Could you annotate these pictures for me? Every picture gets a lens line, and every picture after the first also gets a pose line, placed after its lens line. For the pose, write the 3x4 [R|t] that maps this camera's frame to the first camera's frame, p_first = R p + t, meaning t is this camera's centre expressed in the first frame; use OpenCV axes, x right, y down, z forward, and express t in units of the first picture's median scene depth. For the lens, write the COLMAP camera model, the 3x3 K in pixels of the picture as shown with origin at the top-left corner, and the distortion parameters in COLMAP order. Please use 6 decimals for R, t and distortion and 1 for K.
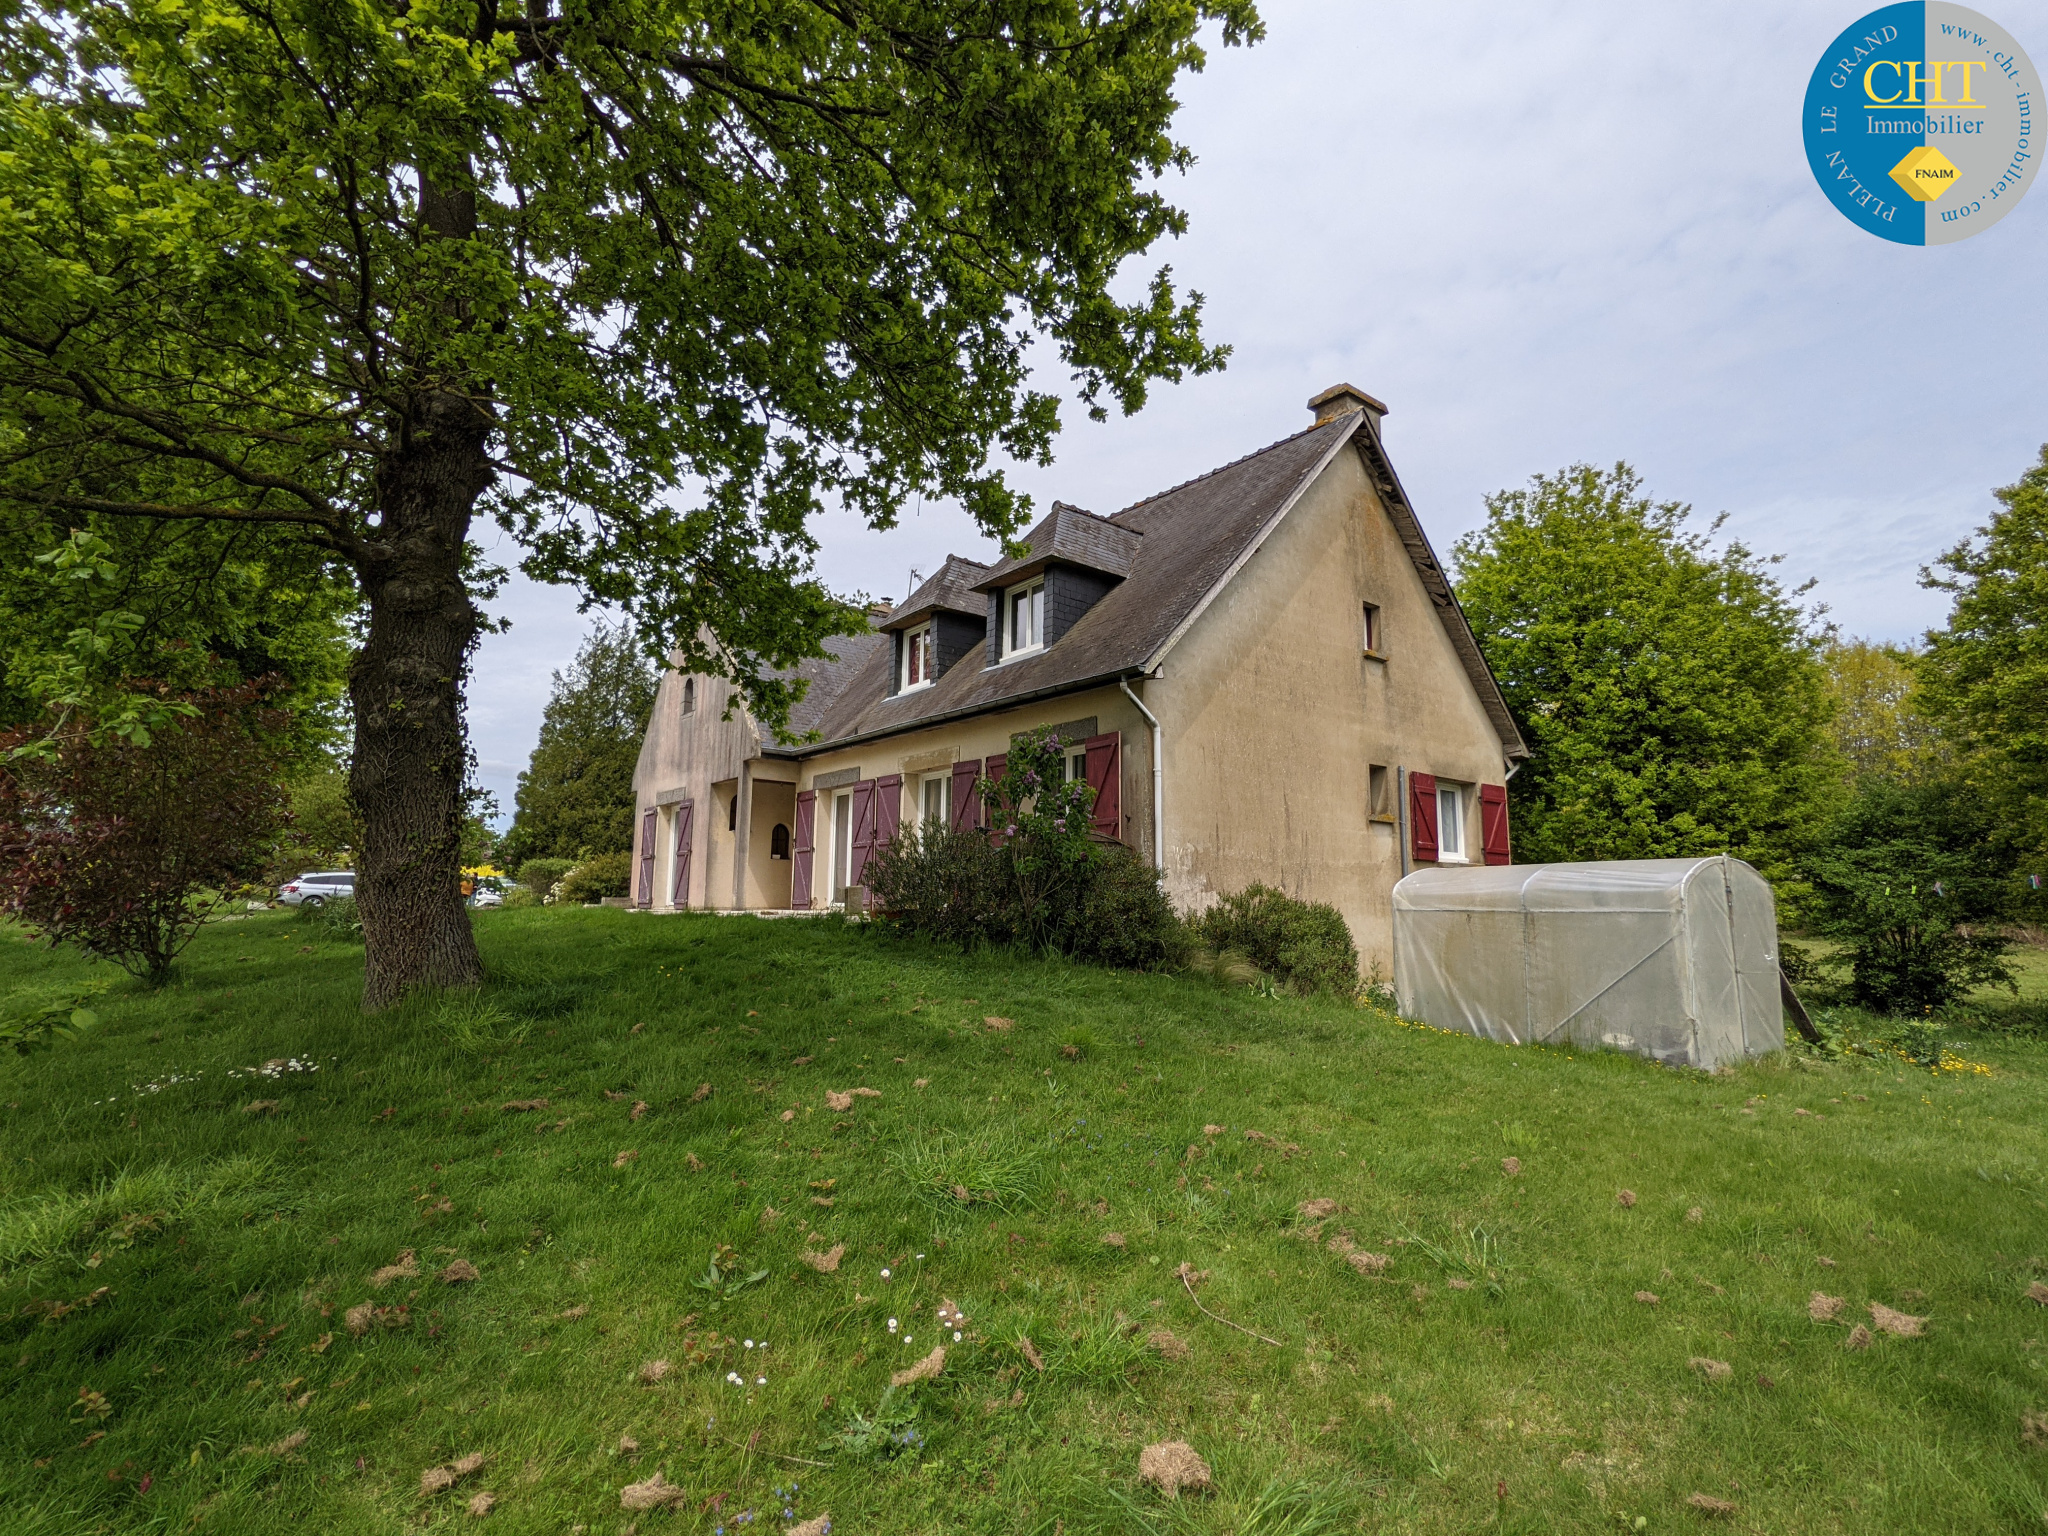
lens RADIAL K [[1013.6, 0, 1024.0], [0, 1013.6, 768.0], [0, 0, 1]] dist [0.003803, 0.001499]
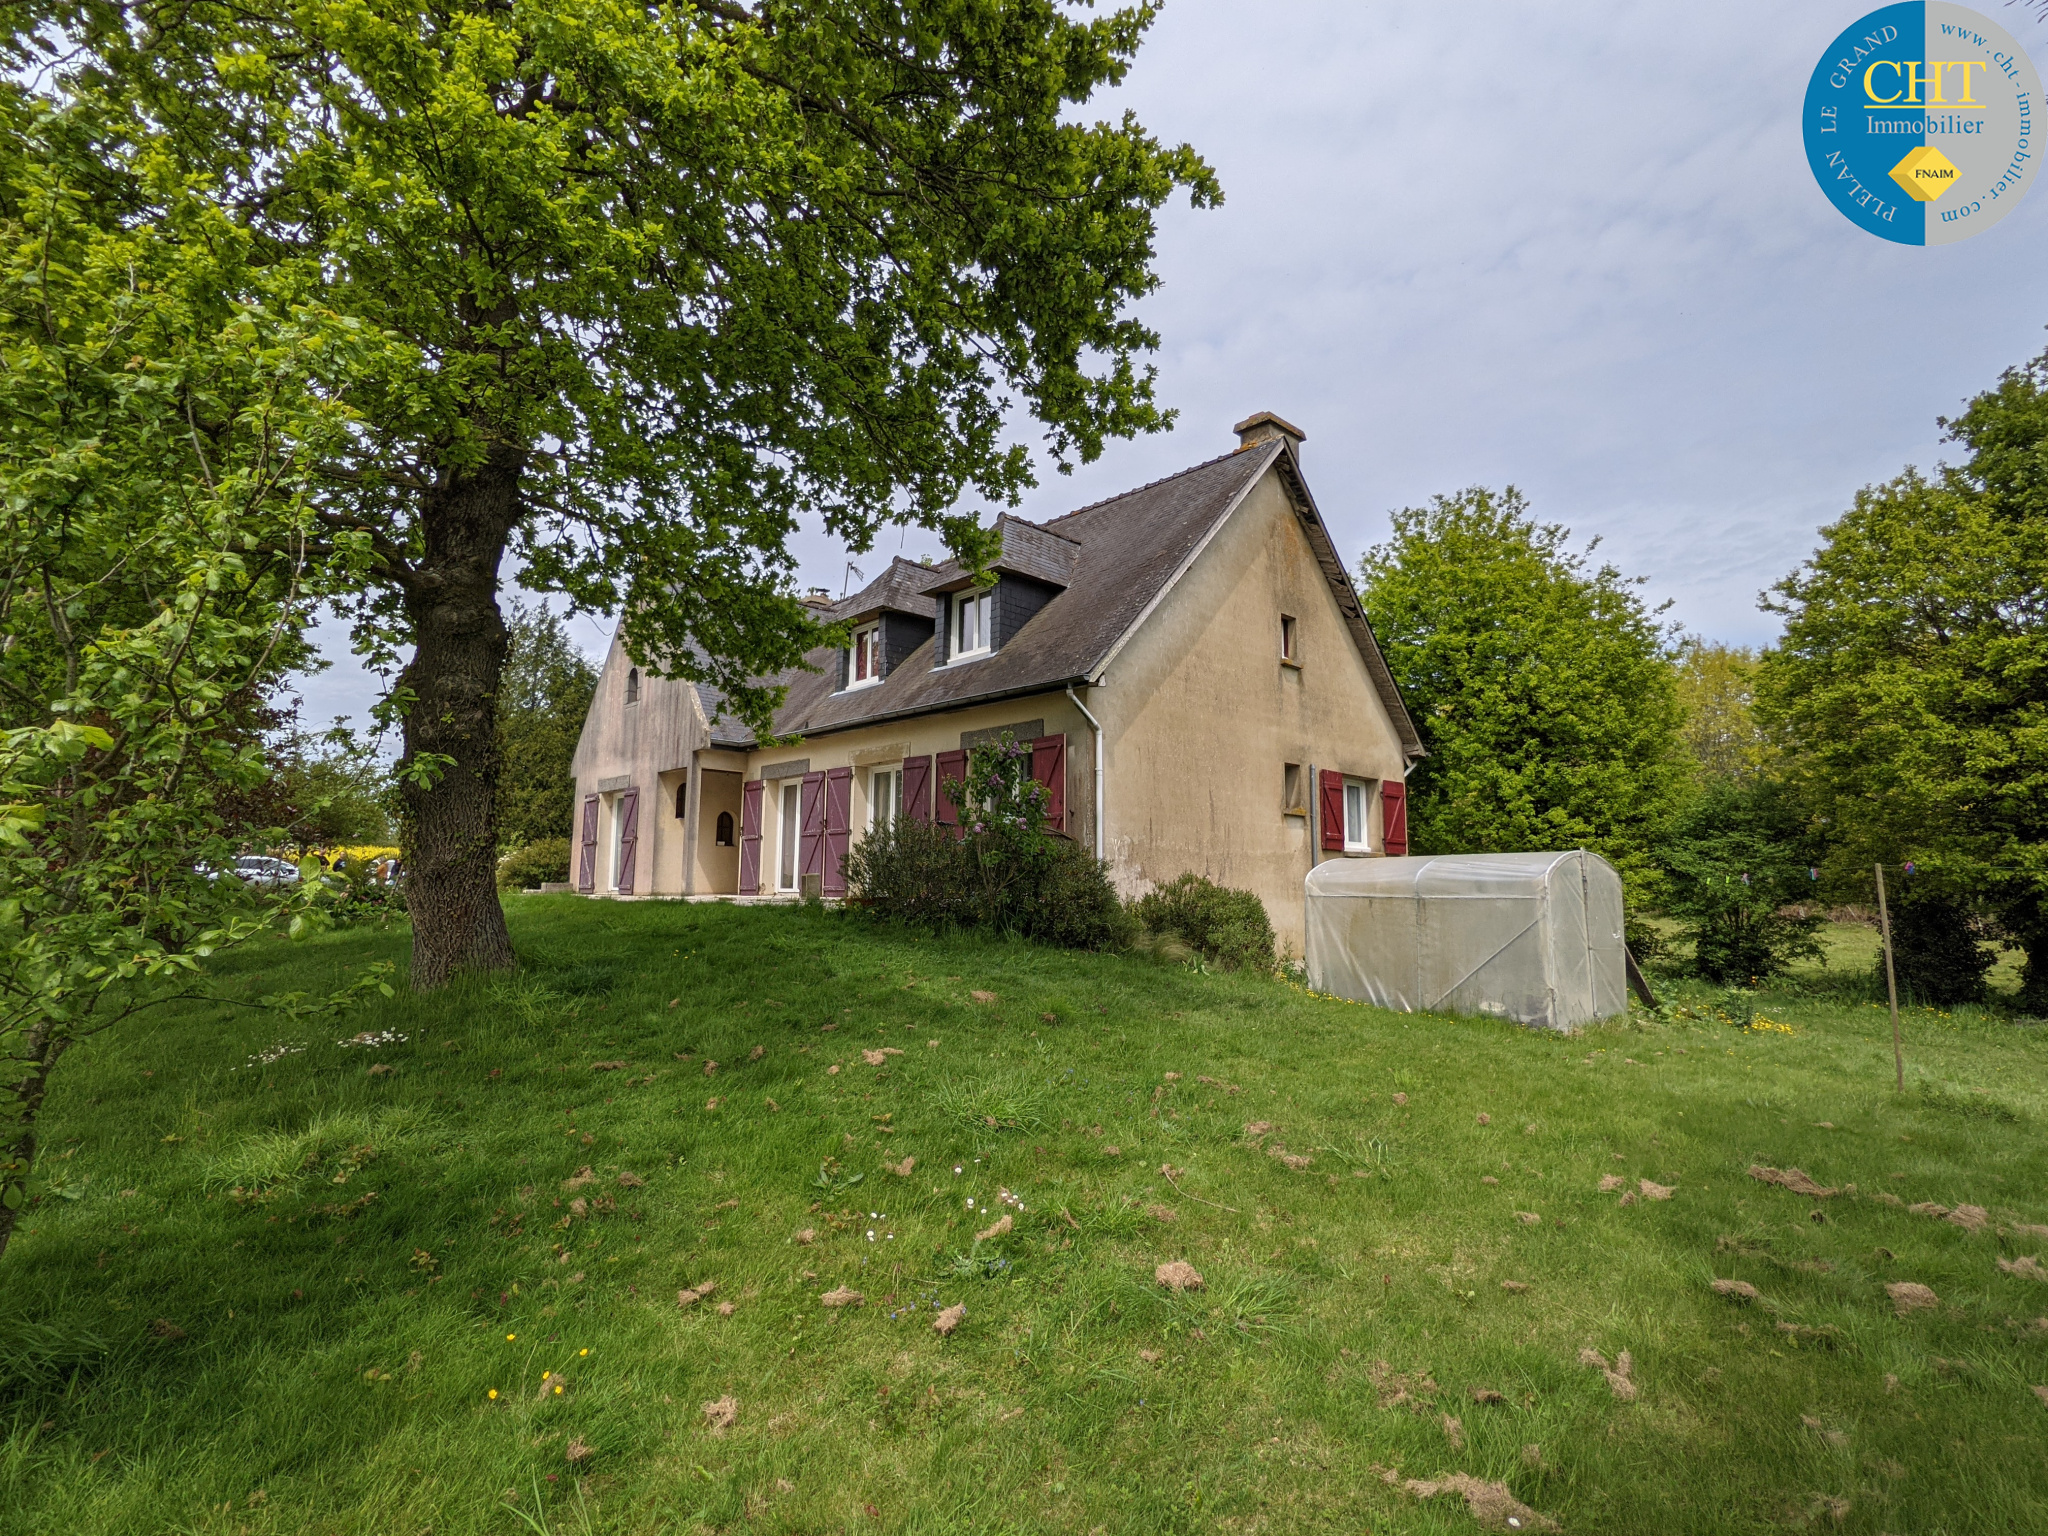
lens RADIAL K [[1013.6, 0, 1024.0], [0, 1013.6, 768.0], [0, 0, 1]] dist [0.003803, 0.001499]
pose [[0.996526, 0.008416, 0.082851, -0.043215], [-0.009895, 0.999799, 0.017458, -0.019008], [-0.082687, -0.018217, 0.996409, -0.096186]]
